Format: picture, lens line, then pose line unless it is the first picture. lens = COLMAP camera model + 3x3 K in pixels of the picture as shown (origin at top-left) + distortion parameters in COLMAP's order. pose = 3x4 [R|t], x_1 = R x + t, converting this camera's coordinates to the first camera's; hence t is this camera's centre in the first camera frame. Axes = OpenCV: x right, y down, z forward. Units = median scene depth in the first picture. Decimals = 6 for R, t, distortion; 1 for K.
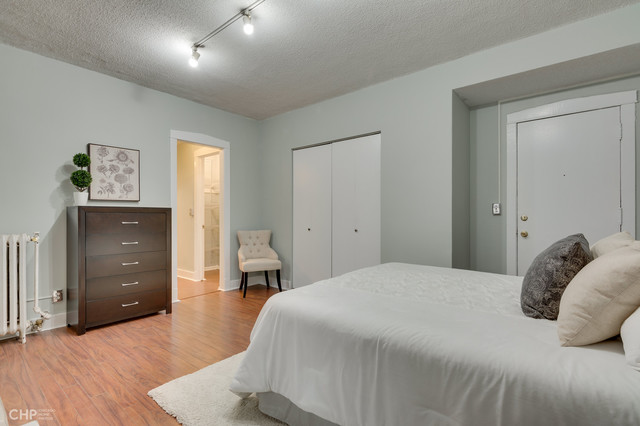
lens RADIAL K [[311.1, 0, 320.0], [0, 311.1, 213.0], [0, 0, 1]] dist [0.000941, 0.000912]
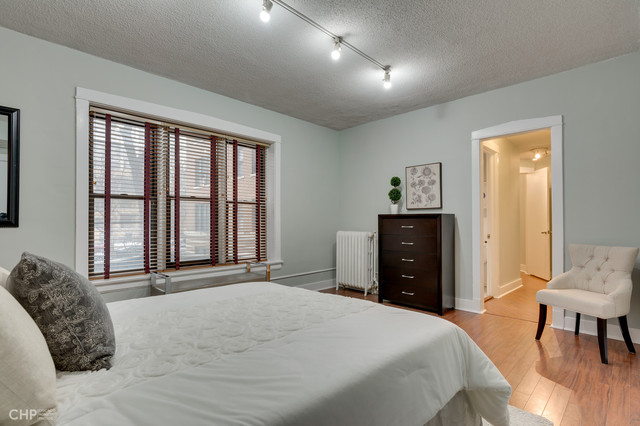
lens RADIAL K [[311.1, 0, 320.0], [0, 311.1, 213.0], [0, 0, 1]] dist [0.000941, 0.000912]
pose [[-0.085620, -0.024738, -0.996021, 0.596789], [0.008448, 0.999638, -0.025554, 0.004957], [0.996292, -0.010602, -0.085380, 0.702820]]
